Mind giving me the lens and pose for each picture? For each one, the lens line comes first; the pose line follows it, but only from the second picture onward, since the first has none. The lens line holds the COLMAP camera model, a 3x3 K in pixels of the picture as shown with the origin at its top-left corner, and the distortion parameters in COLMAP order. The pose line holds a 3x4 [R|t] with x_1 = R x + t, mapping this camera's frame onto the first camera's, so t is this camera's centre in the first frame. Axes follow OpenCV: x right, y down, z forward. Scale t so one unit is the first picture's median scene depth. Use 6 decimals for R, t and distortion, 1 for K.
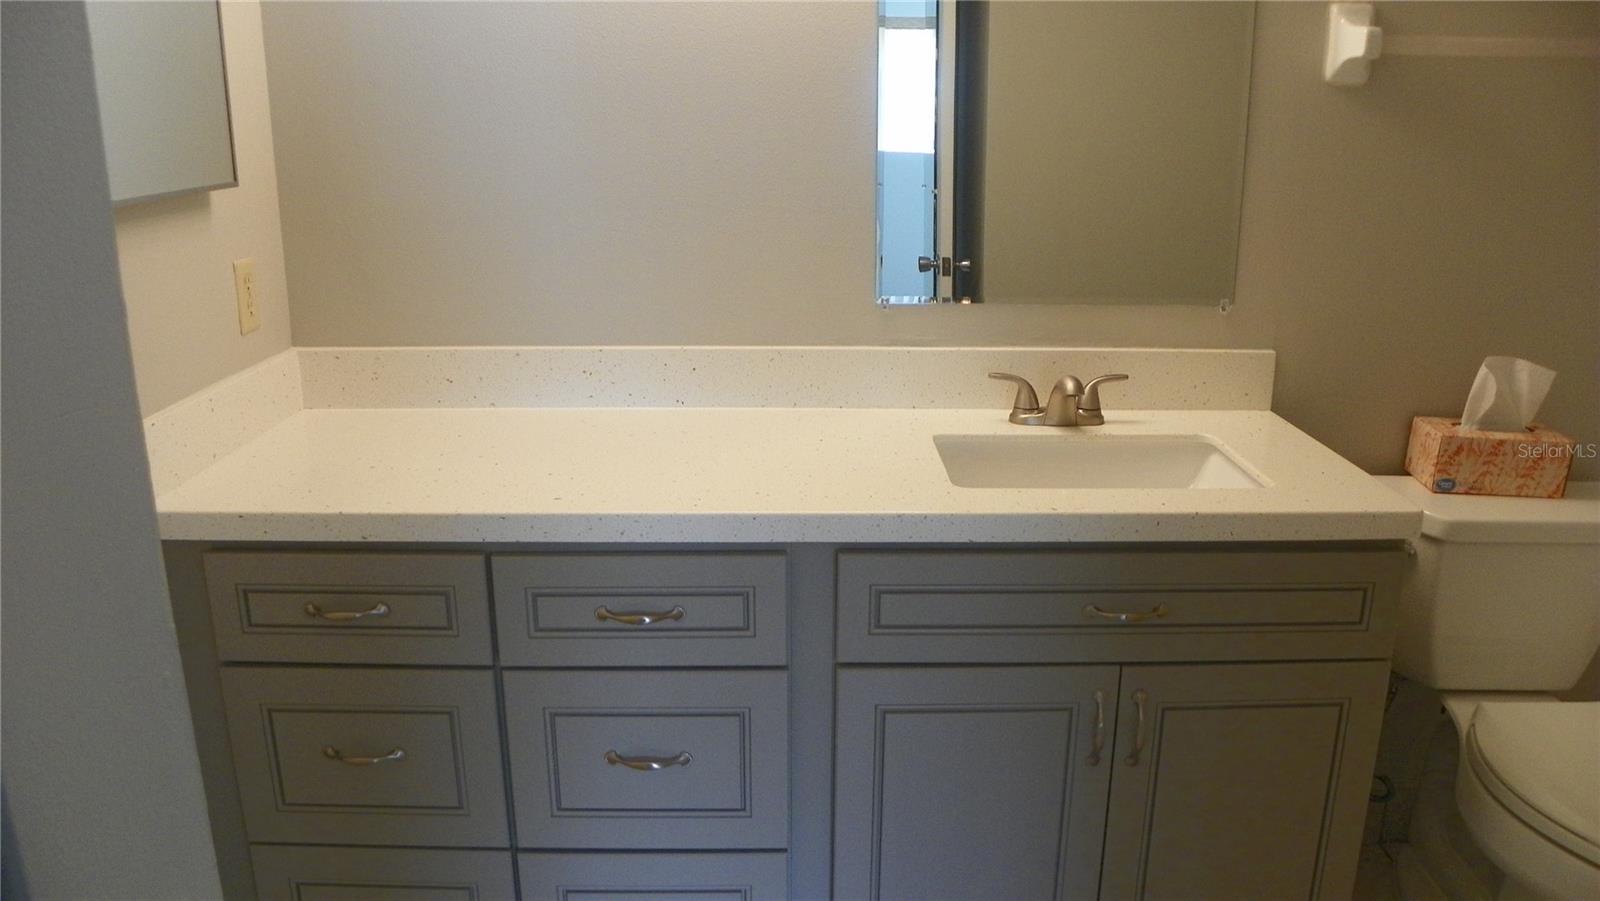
lens RADIAL K [[1200.7, 0, 800.0], [0, 1200.7, 450.5], [0, 0, 1]] dist [-0.076322, 0.007373]
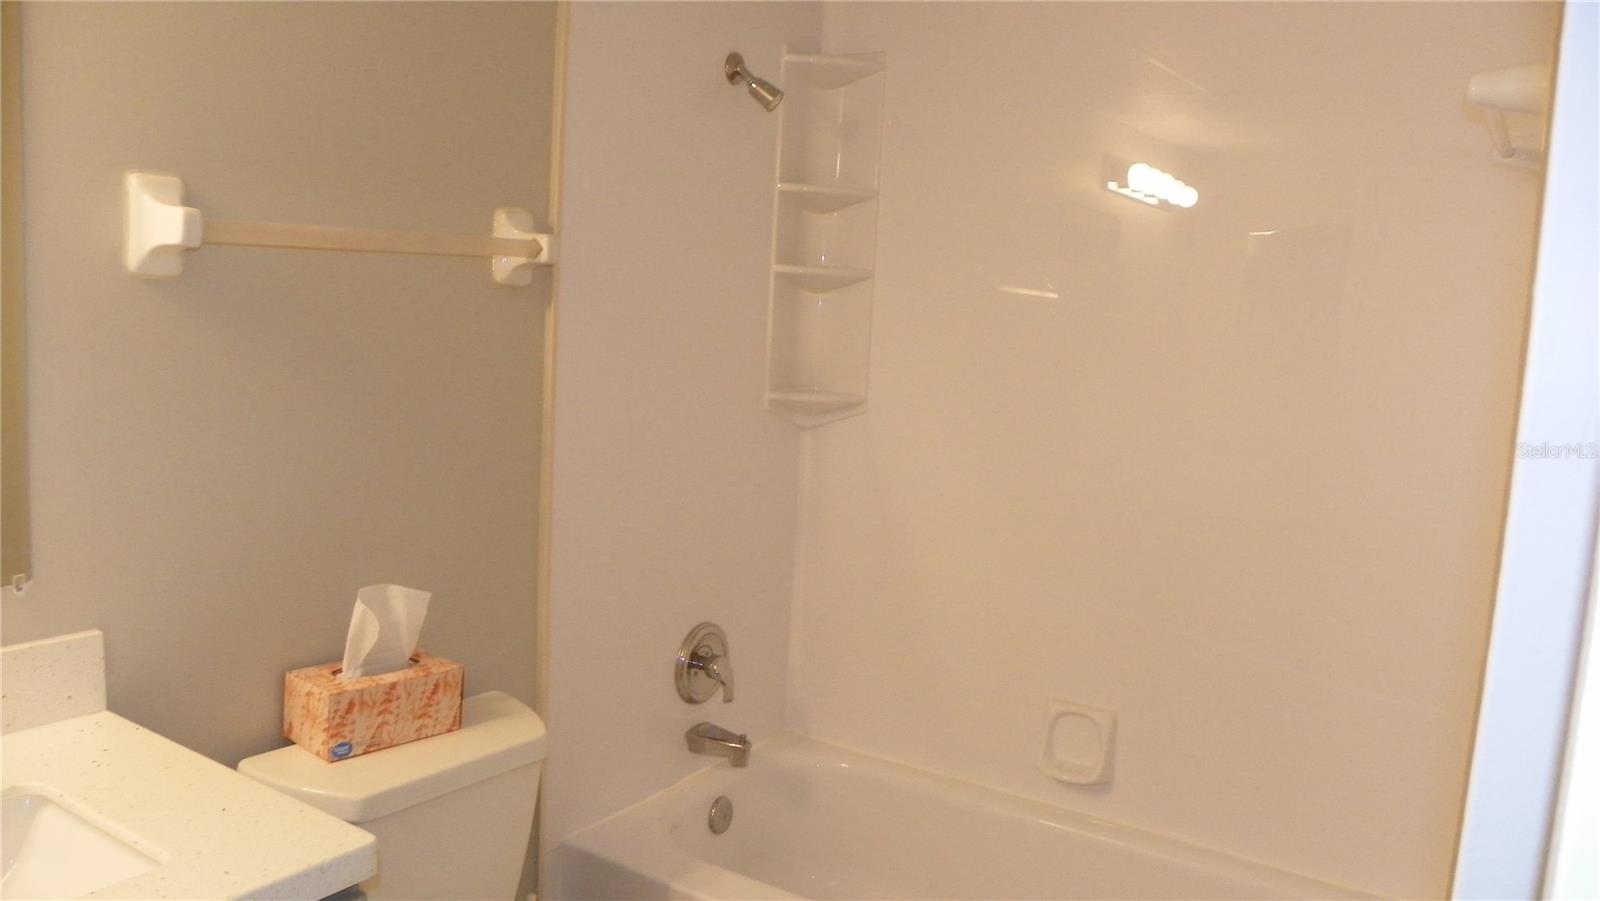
lens RADIAL K [[1200.7, 0, 800.0], [0, 1200.7, 450.5], [0, 0, 1]] dist [-0.076322, 0.007373]
pose [[0.549126, -0.076920, 0.832192, 0.048075], [0.179021, 0.983468, -0.027226, -0.099179], [-0.816341, 0.163930, 0.553818, 0.237374]]
